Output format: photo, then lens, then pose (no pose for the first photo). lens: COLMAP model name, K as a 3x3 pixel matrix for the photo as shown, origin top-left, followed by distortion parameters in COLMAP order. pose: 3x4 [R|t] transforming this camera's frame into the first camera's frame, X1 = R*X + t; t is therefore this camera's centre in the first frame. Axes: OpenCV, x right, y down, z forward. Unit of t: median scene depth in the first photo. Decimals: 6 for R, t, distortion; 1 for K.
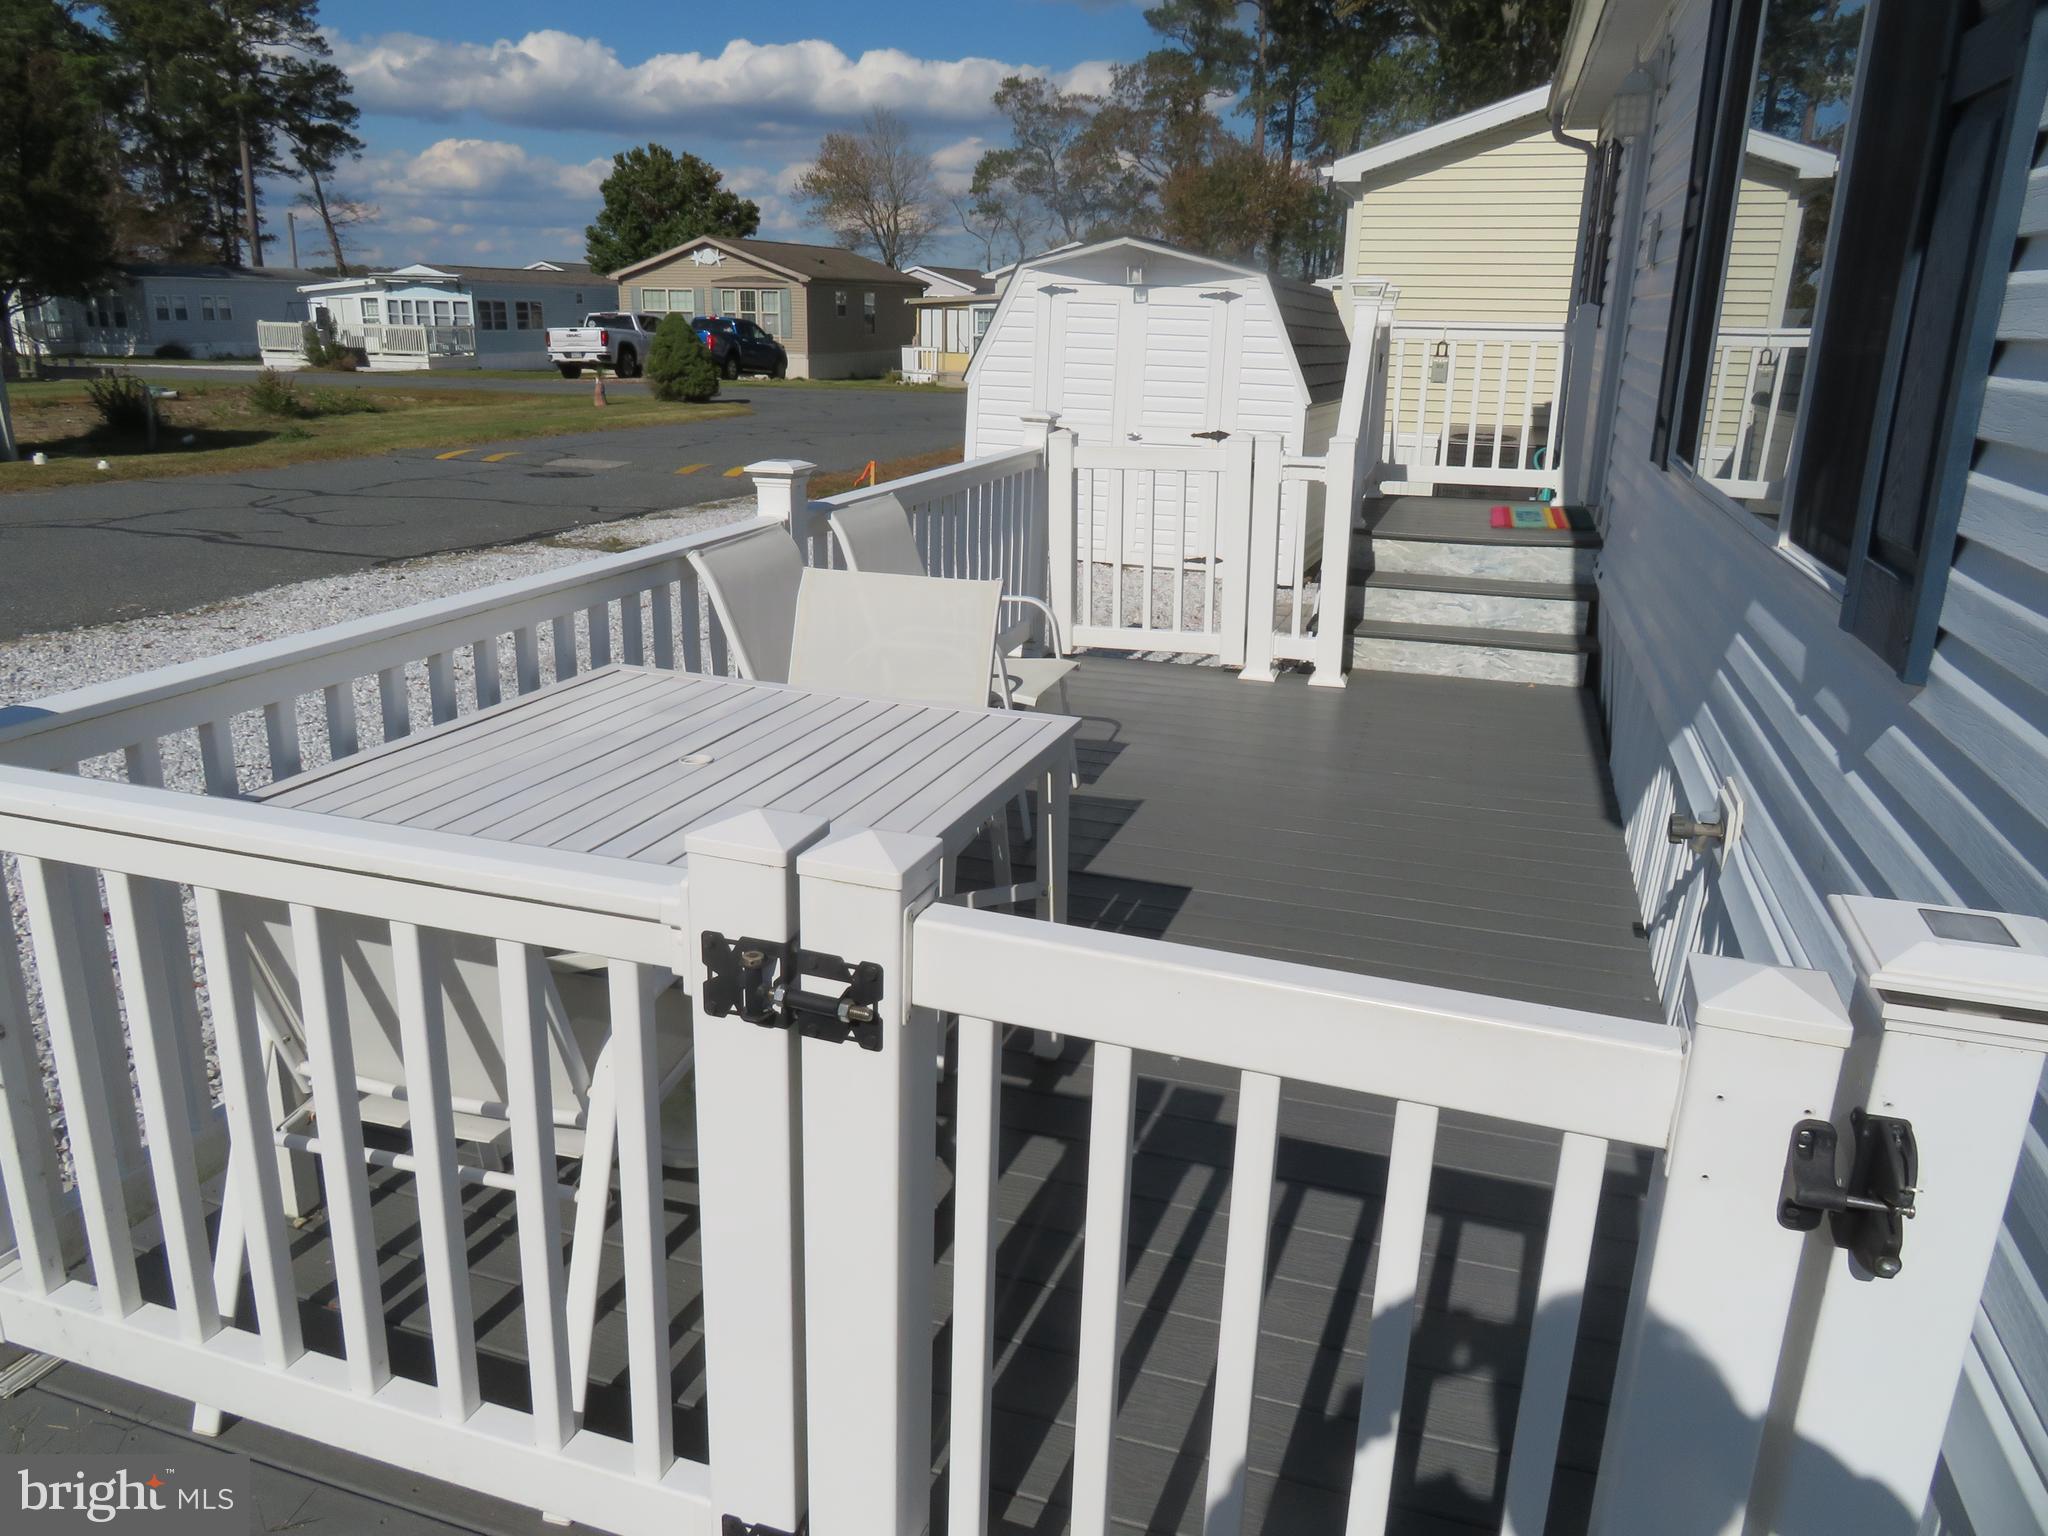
lens RADIAL K [[1476.2, 0, 1019.8], [0, 1476.2, 750.6], [0, 0, 1]] dist [-0.007377, 0.009380]
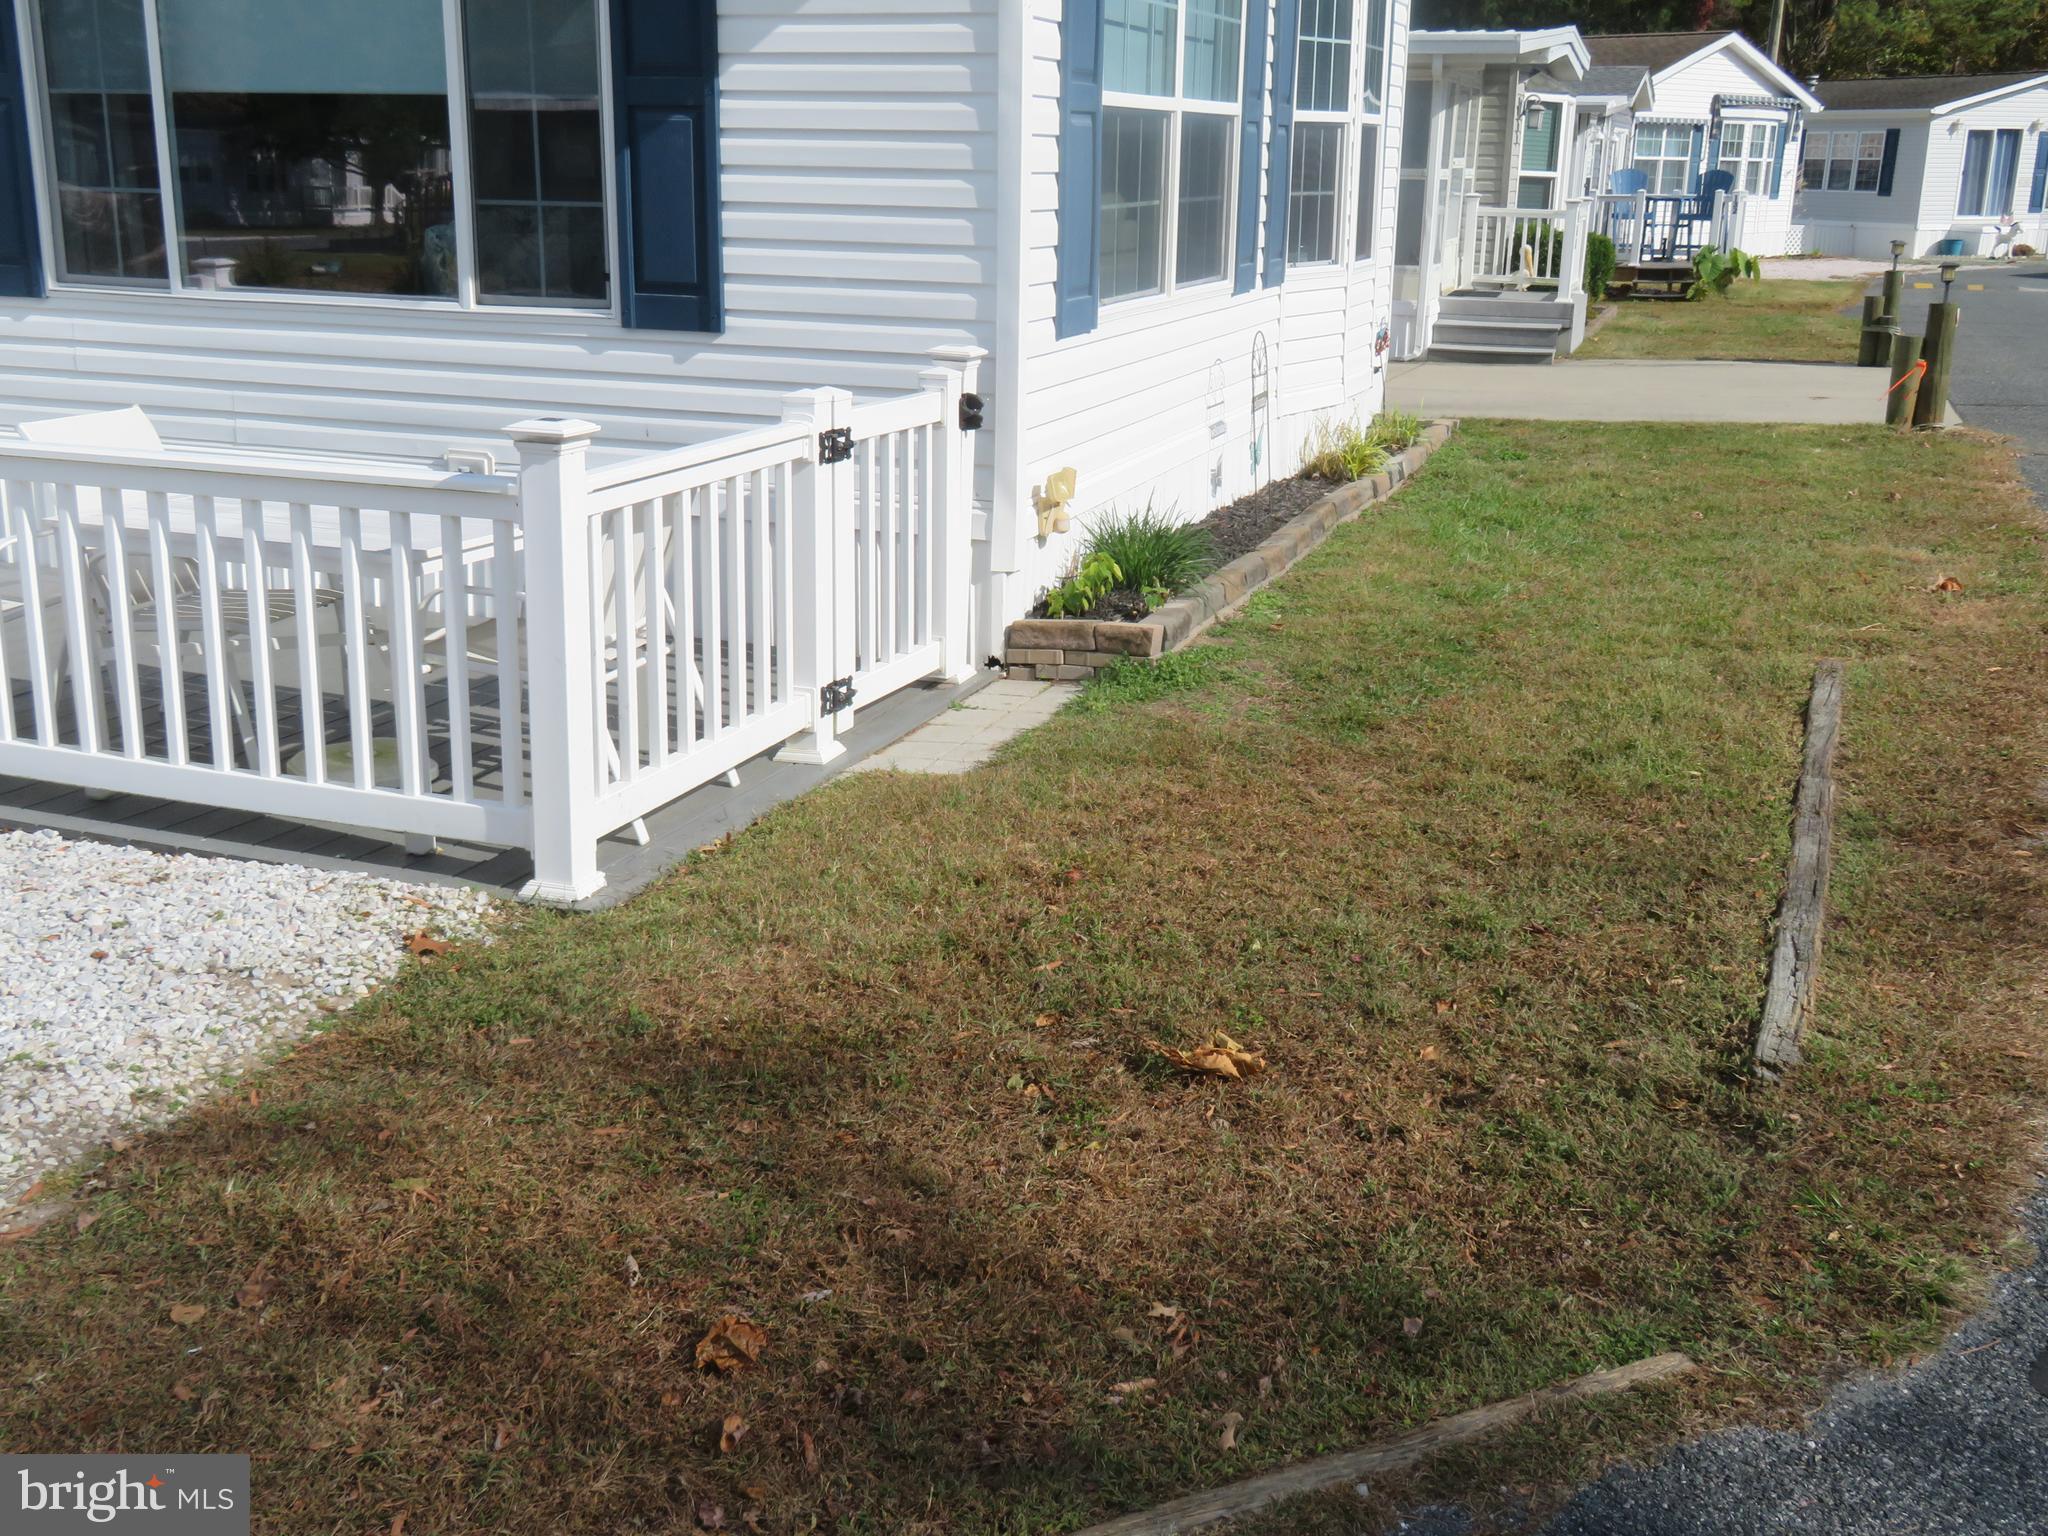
lens RADIAL K [[2087.1, 0, 1024.9], [0, 2087.1, 762.1], [0, 0, 1]] dist [0.016306, 0.000000]
pose [[0.029104, -0.293073, 0.955647, -0.164050], [0.266279, 0.923778, 0.275190, -0.011233], [-0.963457, 0.246459, 0.104925, 0.014383]]
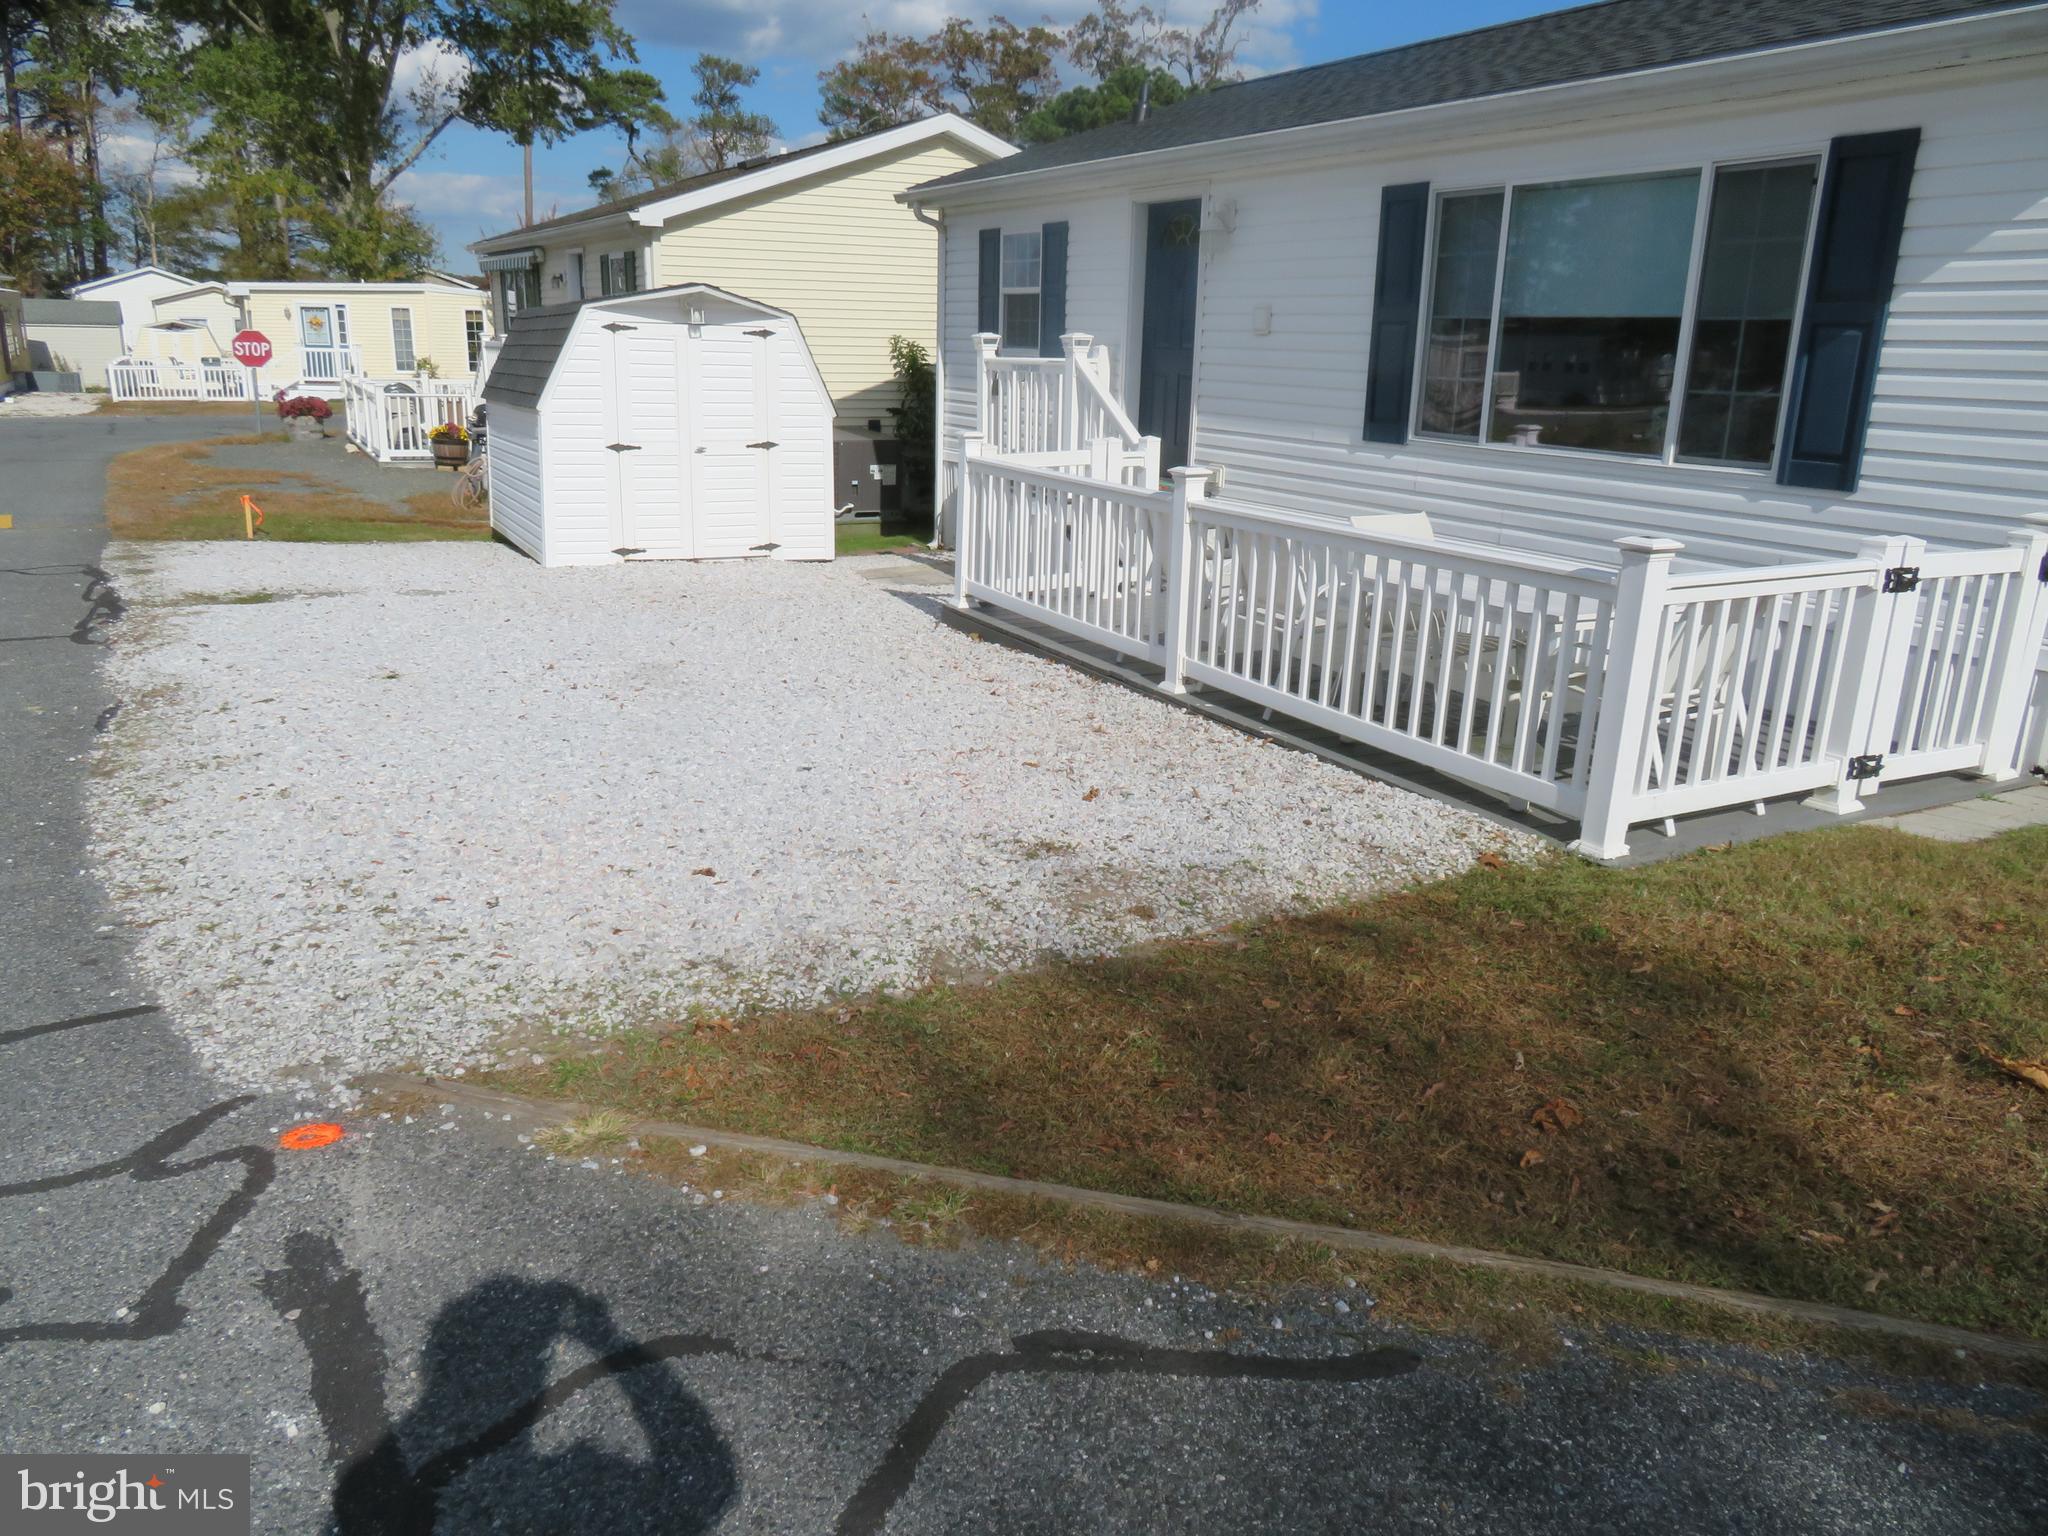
lens RADIAL K [[1476.2, 0, 1012.2], [0, 1476.2, 768.6], [0, 0, 1]] dist [-0.007377, 0.009380]
pose [[0.685792, -0.209991, 0.696845, -0.174424], [0.199195, 0.975068, 0.097797, -0.007425], [-0.700008, 0.071740, 0.710522, -0.002403]]
